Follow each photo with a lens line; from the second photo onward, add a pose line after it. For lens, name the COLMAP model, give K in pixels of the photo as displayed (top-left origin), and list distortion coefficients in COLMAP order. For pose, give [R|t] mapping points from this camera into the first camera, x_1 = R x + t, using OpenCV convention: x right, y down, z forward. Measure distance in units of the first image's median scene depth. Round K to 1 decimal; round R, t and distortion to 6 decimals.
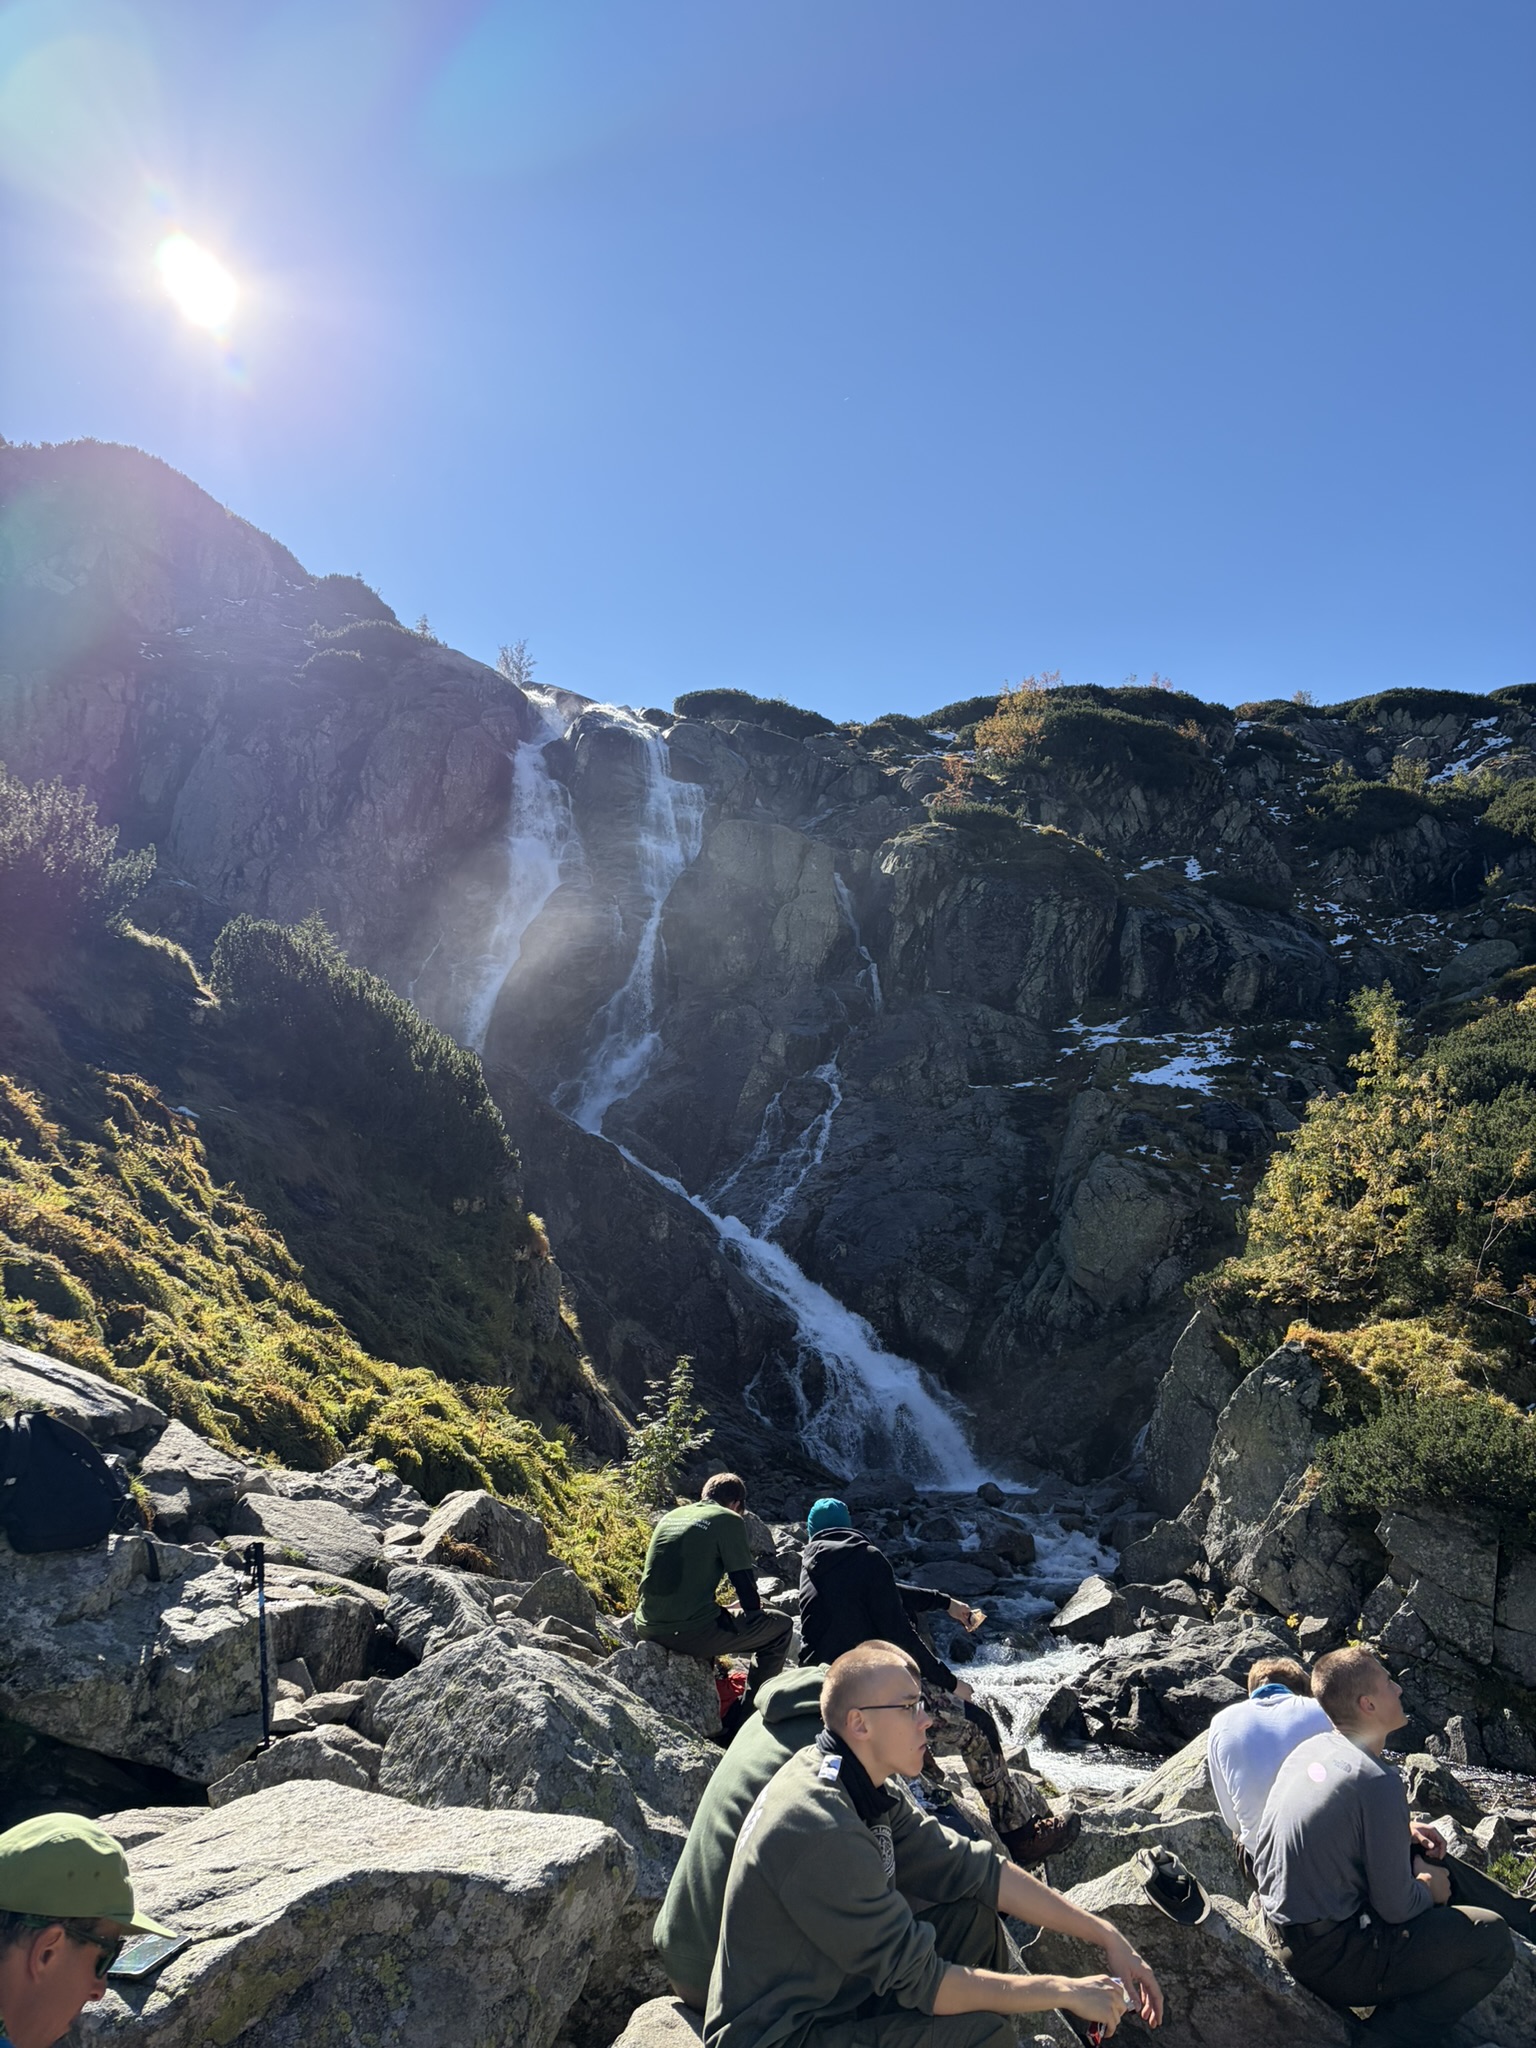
lens RADIAL K [[1545.2, 0, 763.8], [0, 1545.2, 1028.6], [0, 0, 1]] dist [0.047933, -0.058237]
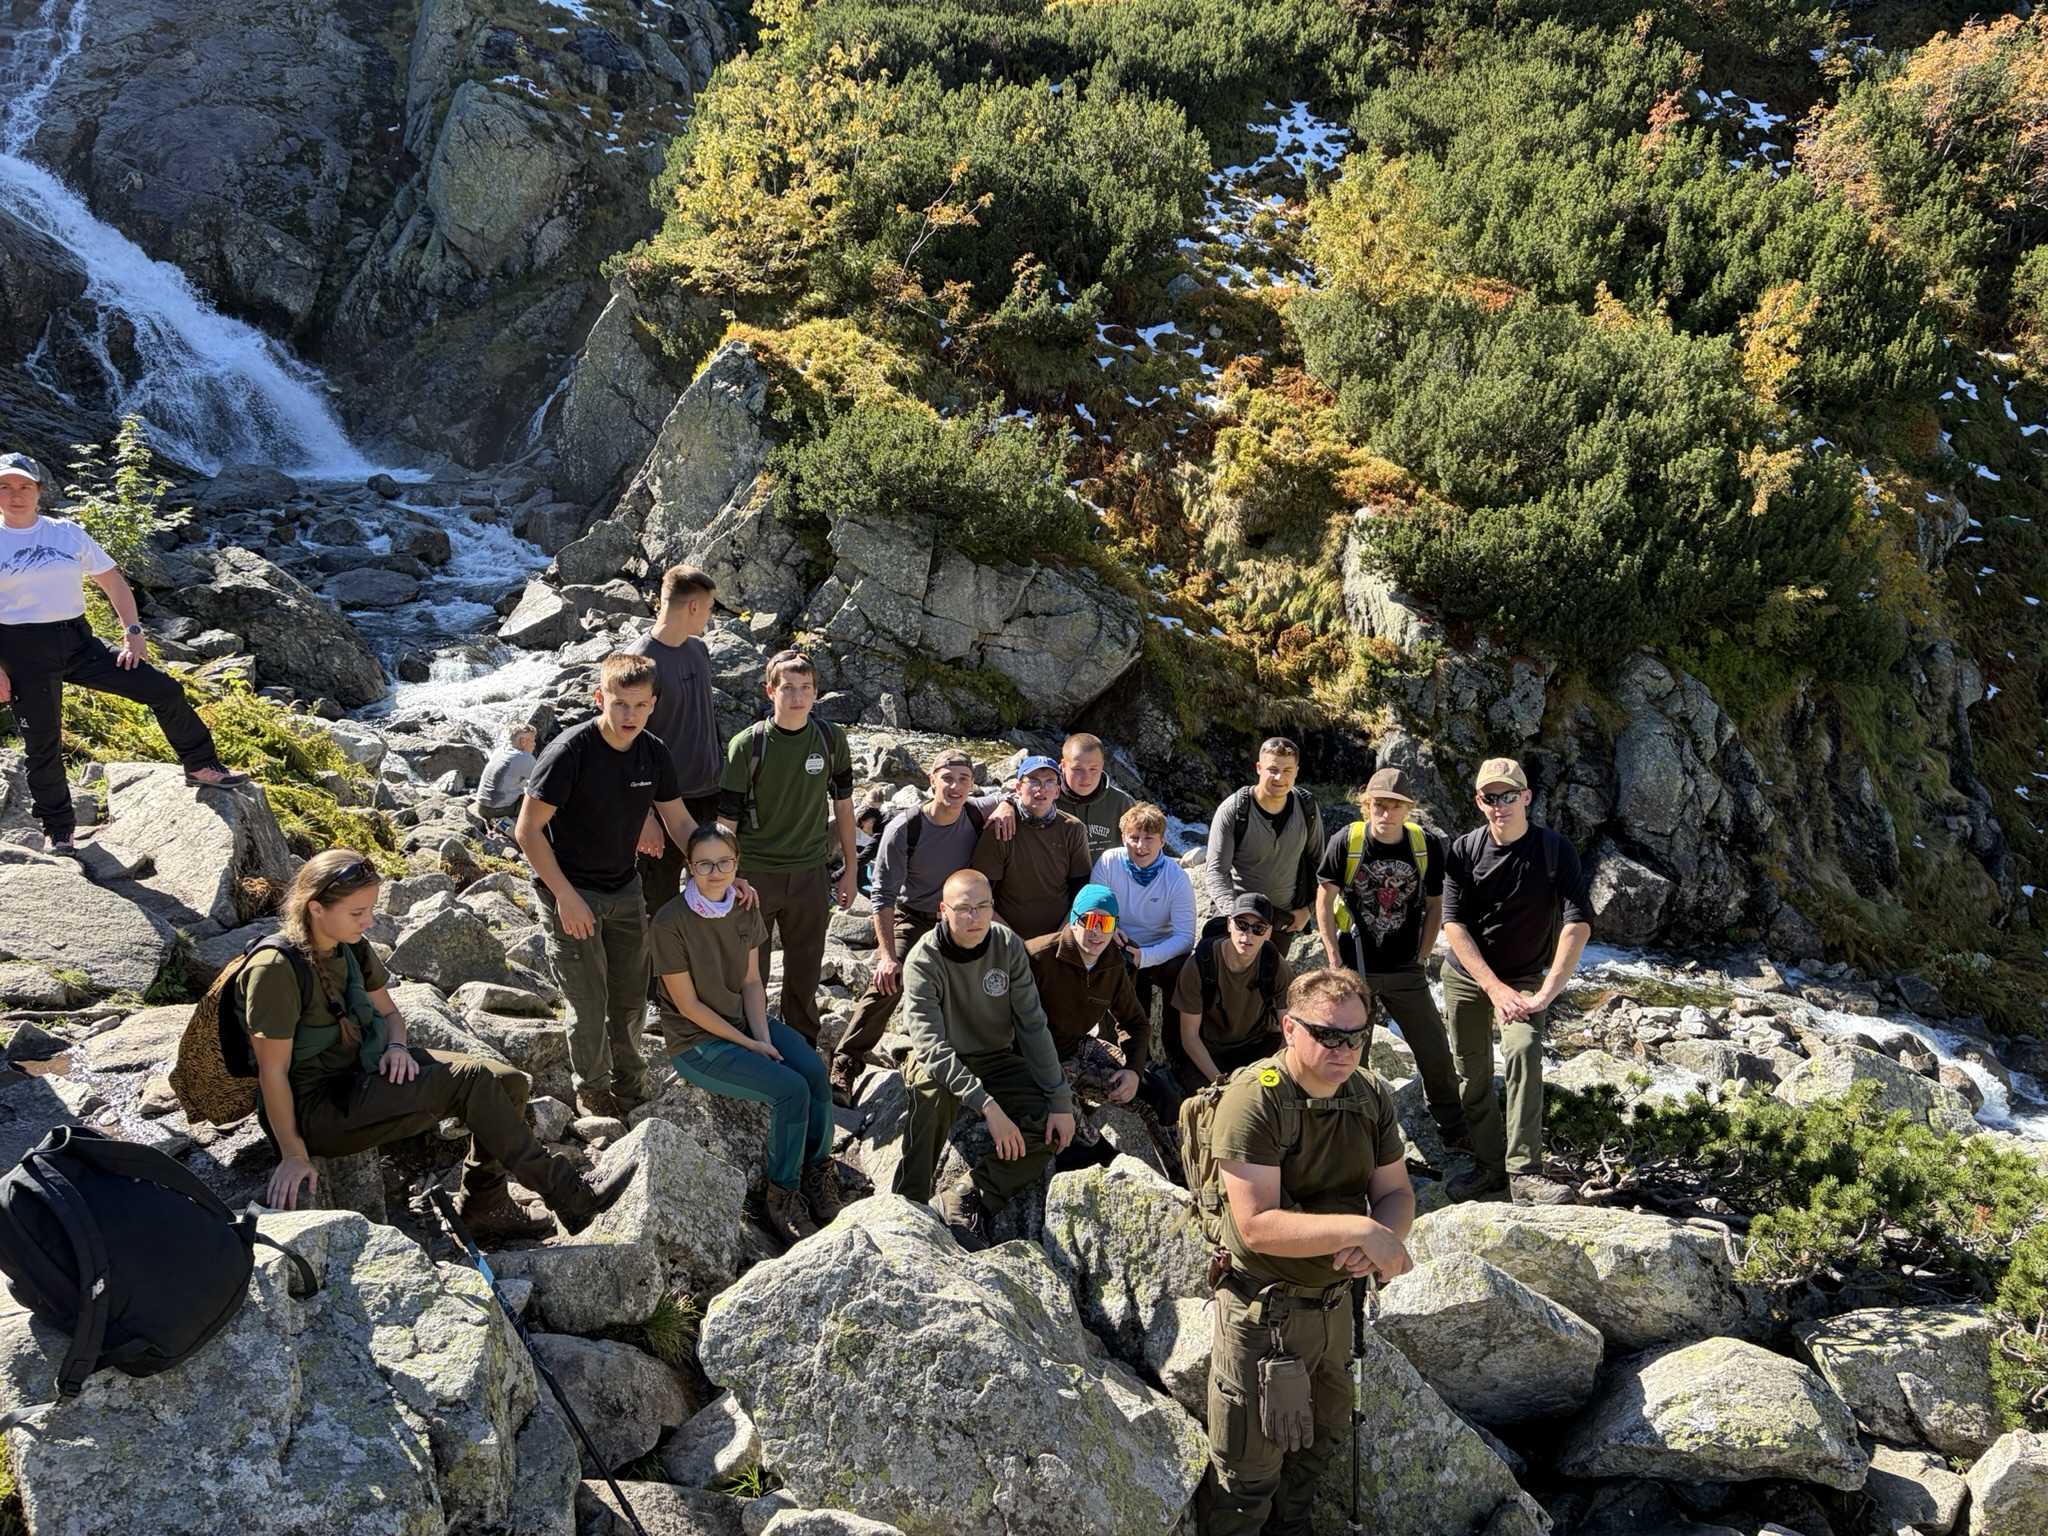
lens RADIAL K [[1545.2, 0, 1050.5], [0, 1545.2, 772.2], [0, 0, 1]] dist [0.047933, -0.058237]
pose [[0.828707, -0.132676, 0.543729, -0.045477], [-0.149651, 0.883596, 0.443693, -0.017038], [-0.539304, -0.449061, 0.712387, 0.047232]]
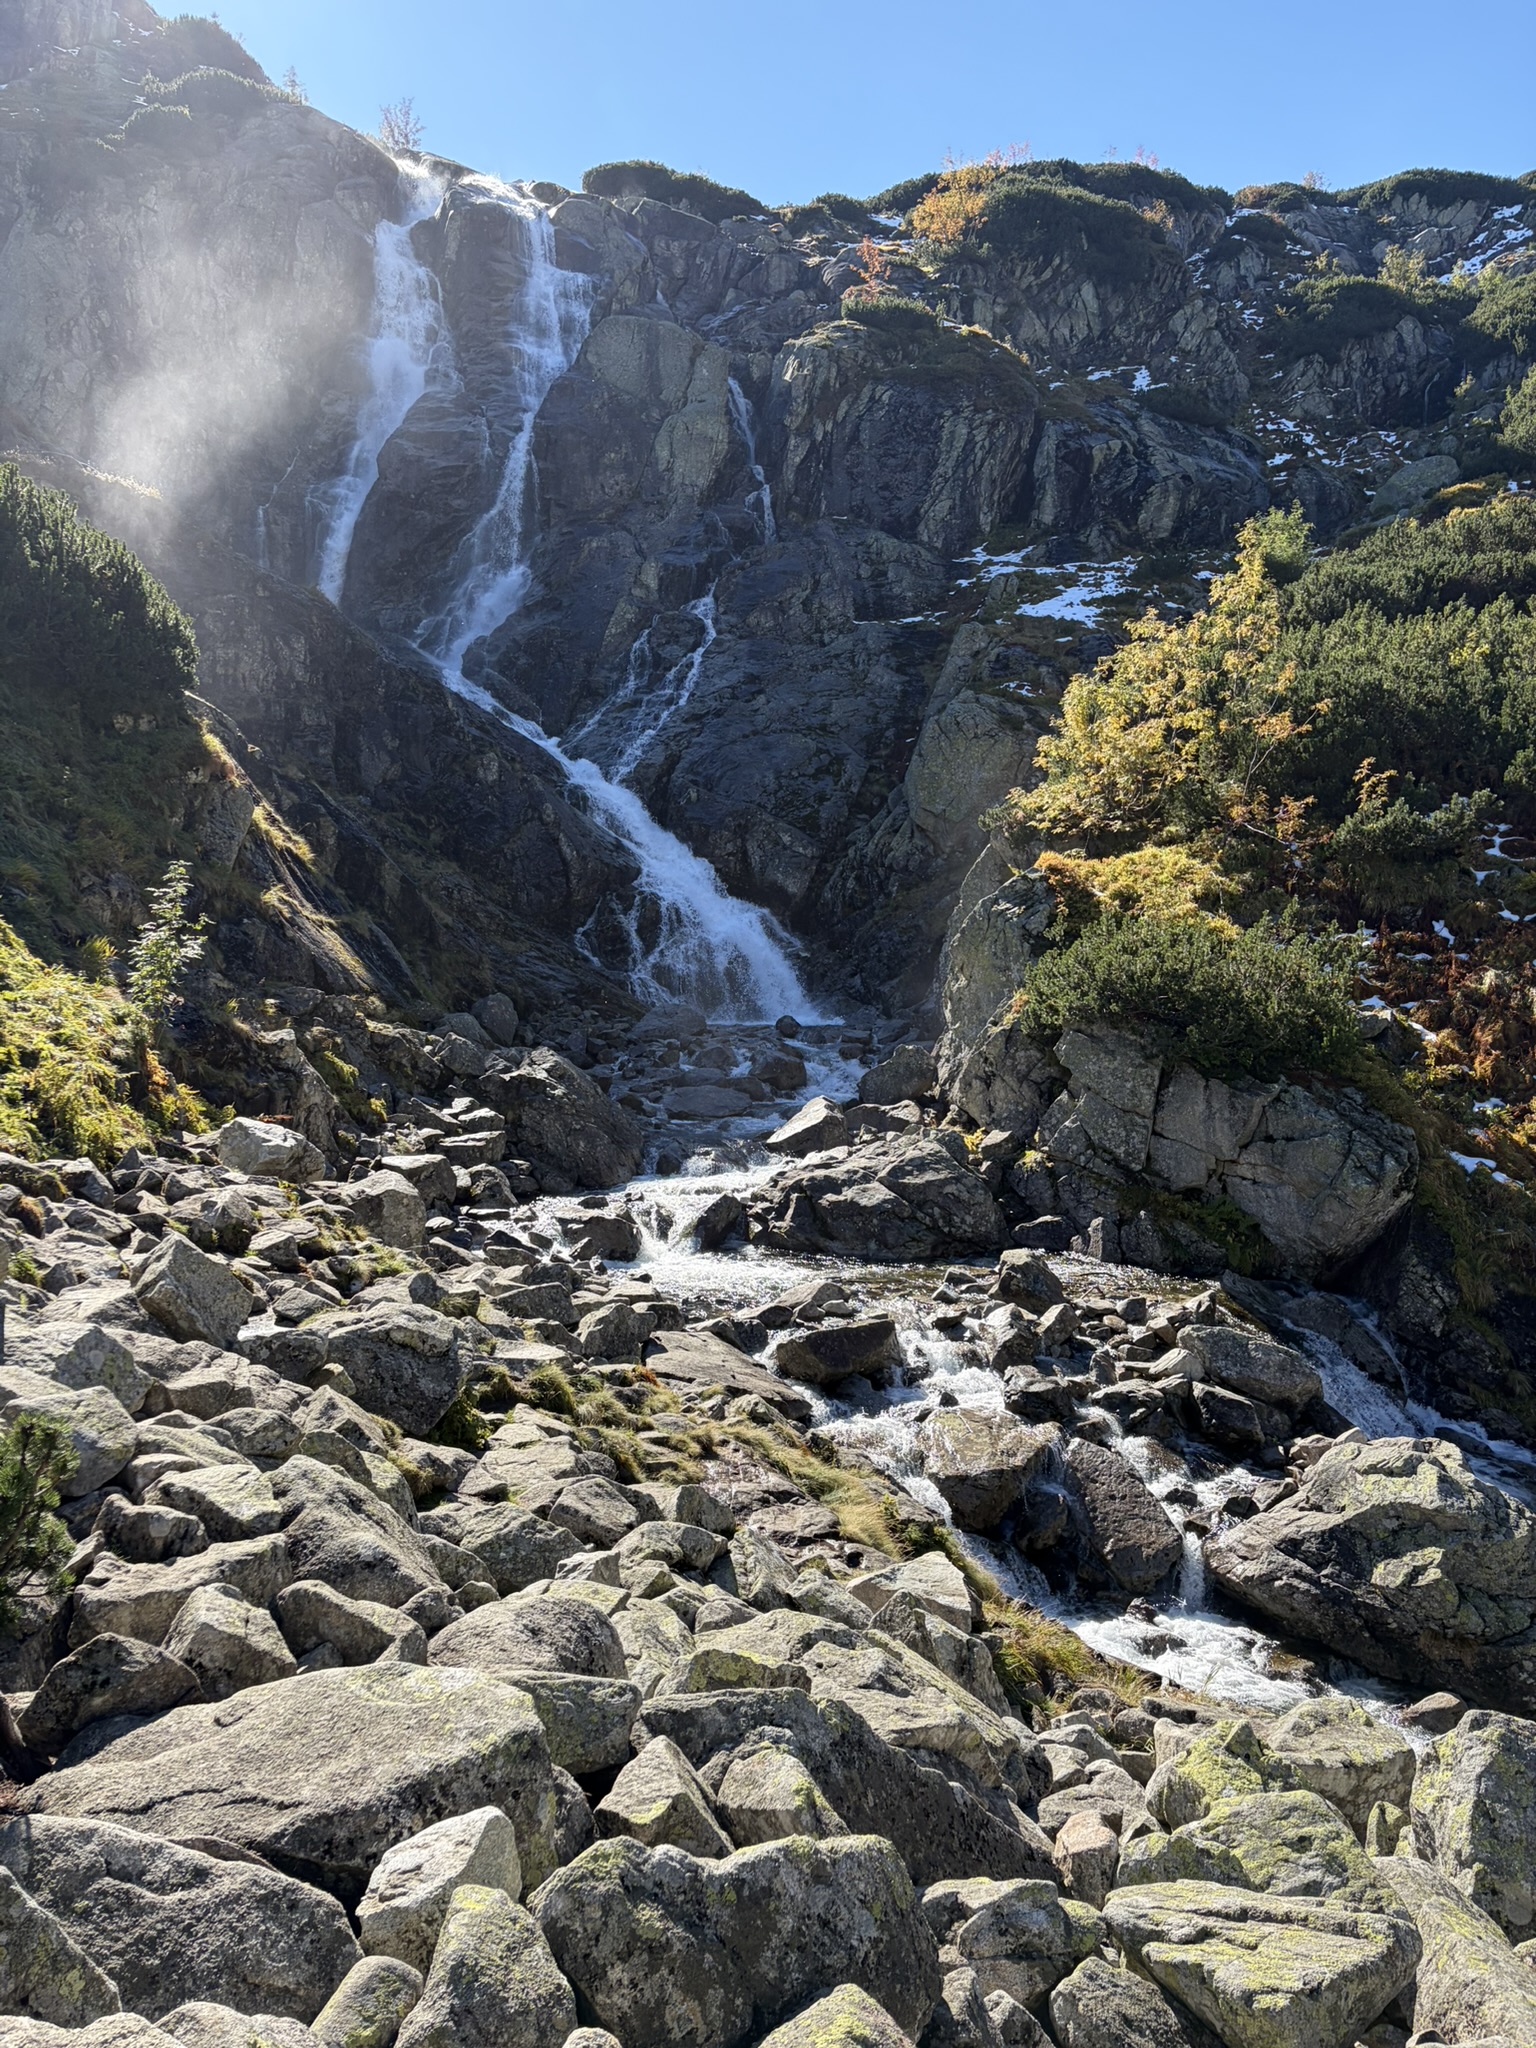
lens RADIAL K [[1545.2, 0, 771.2], [0, 1545.2, 1043.6], [0, 0, 1]] dist [0.047933, -0.058237]
pose [[0.999928, -0.005110, 0.010878, 0.111638], [0.001780, 0.958094, 0.286448, 0.019644], [-0.011886, -0.286408, 0.958034, 0.029734]]
